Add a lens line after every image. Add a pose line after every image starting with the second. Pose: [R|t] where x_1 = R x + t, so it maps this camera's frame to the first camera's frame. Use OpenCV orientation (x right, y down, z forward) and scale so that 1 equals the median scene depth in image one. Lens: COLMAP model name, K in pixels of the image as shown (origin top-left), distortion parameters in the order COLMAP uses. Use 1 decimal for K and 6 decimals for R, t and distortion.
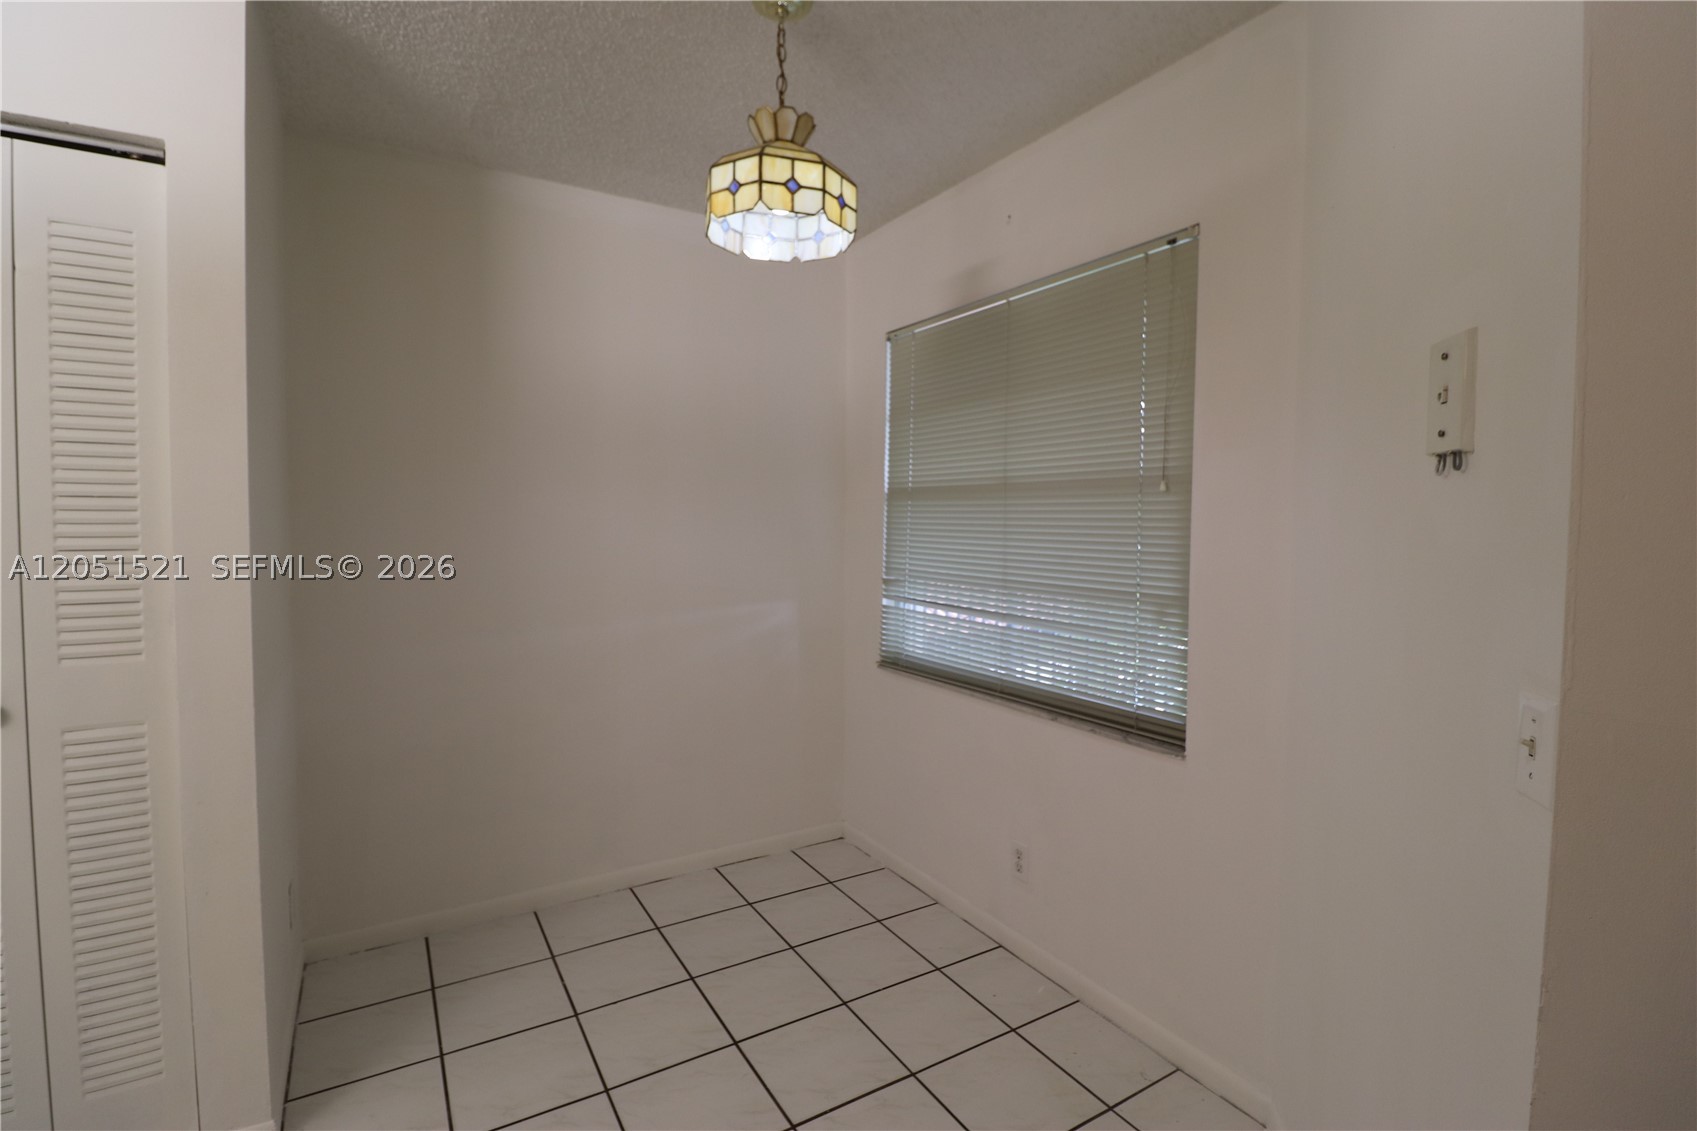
lens RADIAL K [[779.9, 0, 857.8], [0, 779.9, 556.9], [0, 0, 1]] dist [-0.001161, -0.012944]
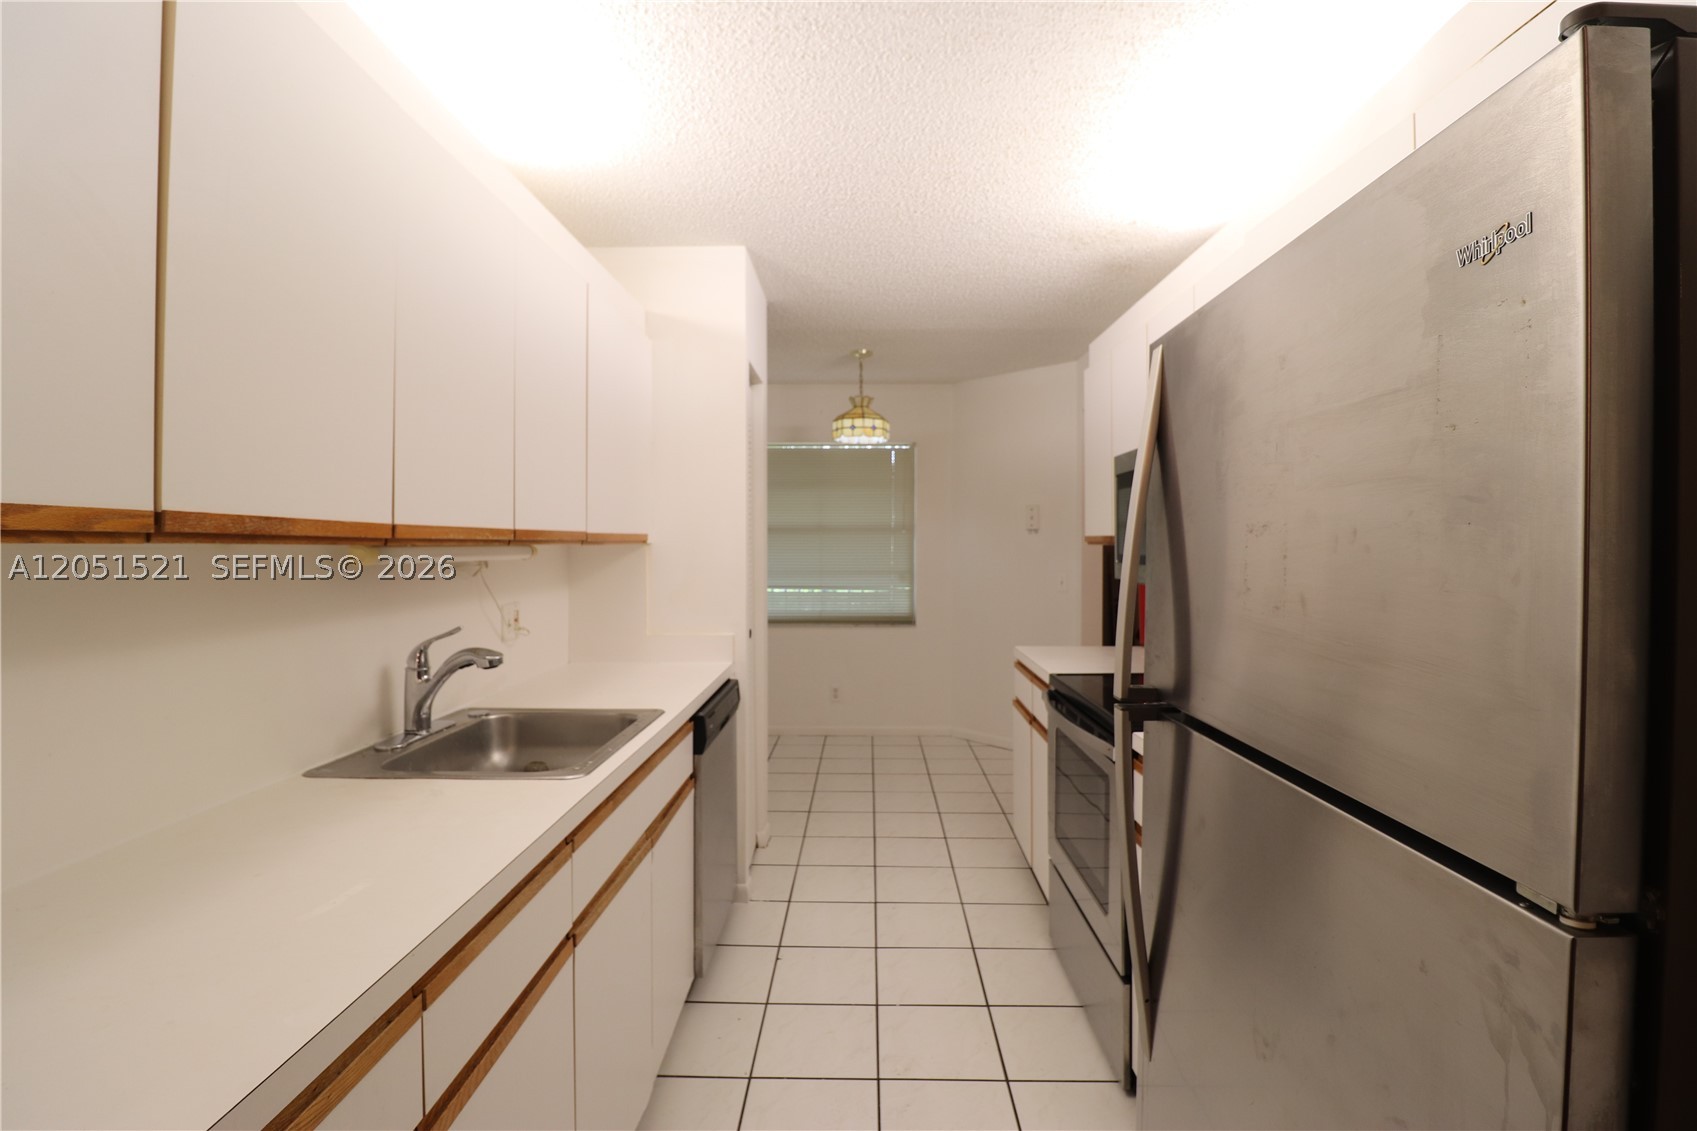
lens RADIAL K [[779.9, 0, 857.8], [0, 779.9, 556.9], [0, 0, 1]] dist [-0.001161, -0.012944]
pose [[0.527172, -0.015215, 0.849622, -2.097818], [0.042282, 0.999071, -0.008344, 0.018079], [-0.848706, 0.040322, 0.527326, -0.336680]]
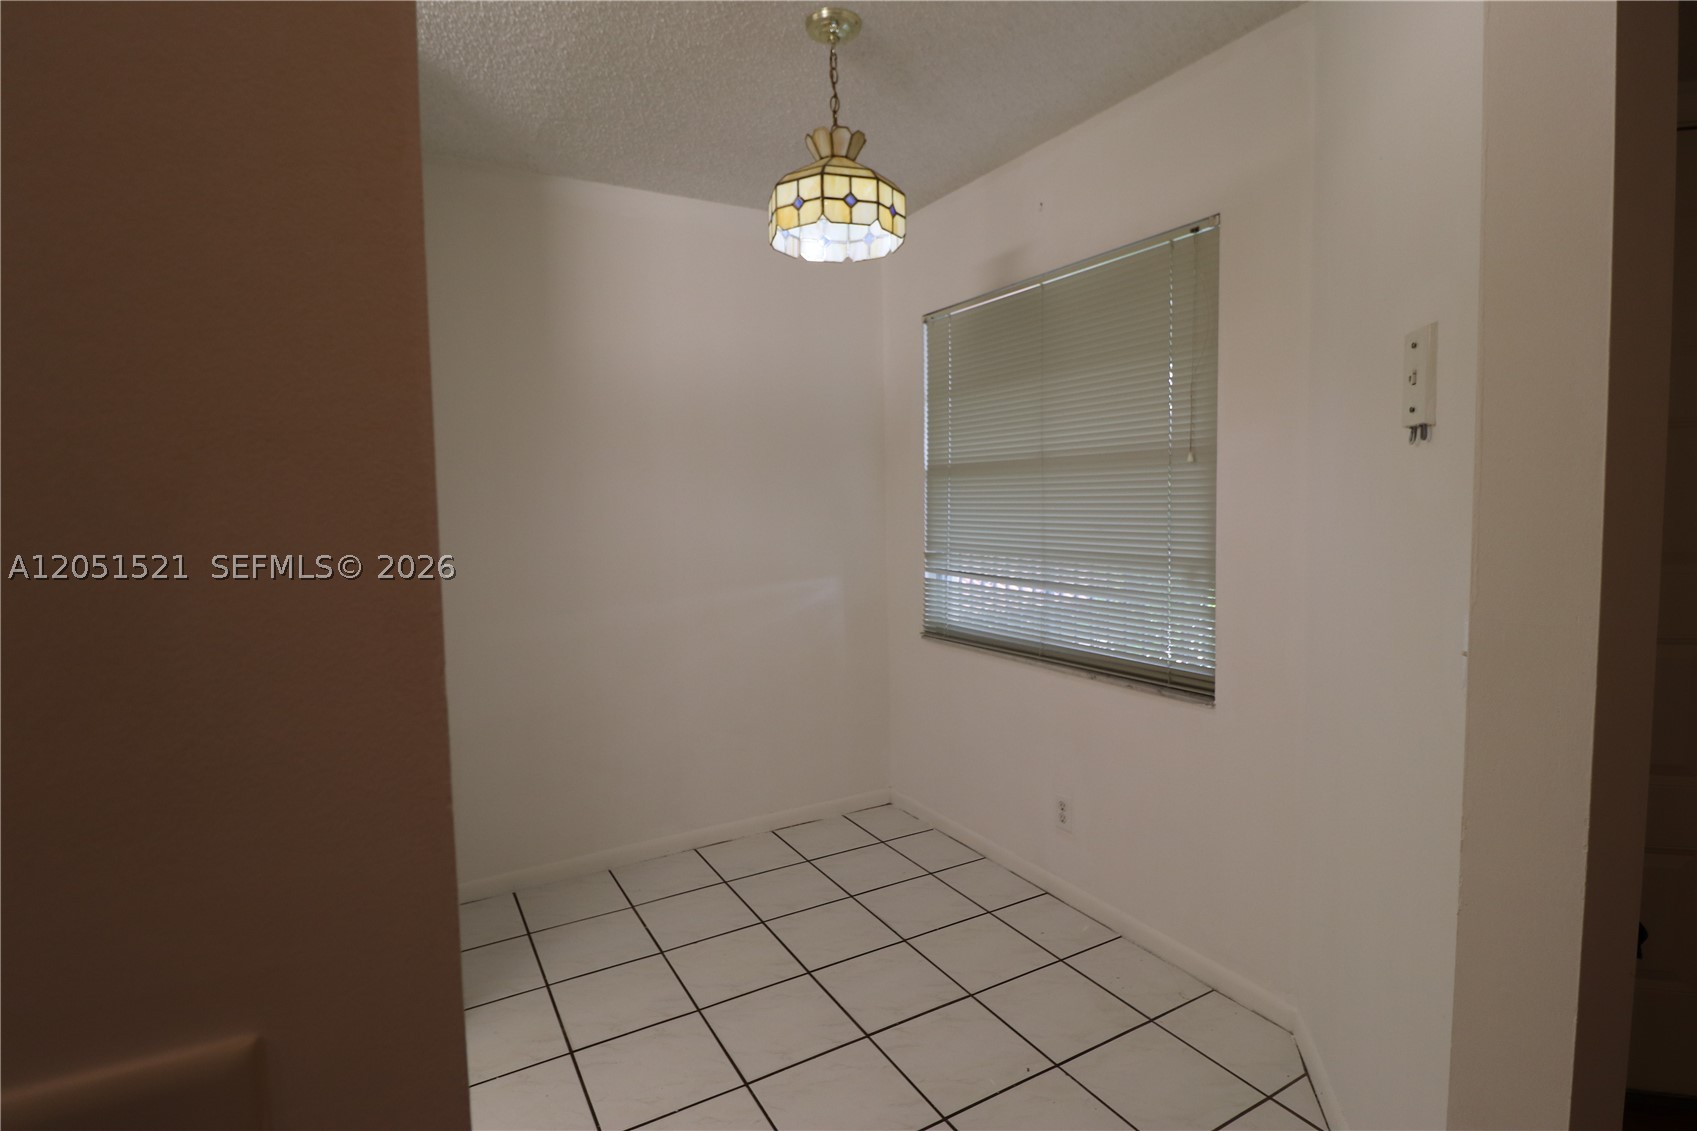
lens RADIAL K [[828.6, 0, 856.0], [0, 828.6, 557.8], [0, 0, 1]] dist [0.000716, -0.015252]
pose [[0.999287, -0.024522, -0.028716, -0.043219], [0.025184, 0.999420, 0.022910, 0.010609], [0.028137, -0.023616, 0.999325, -0.167133]]
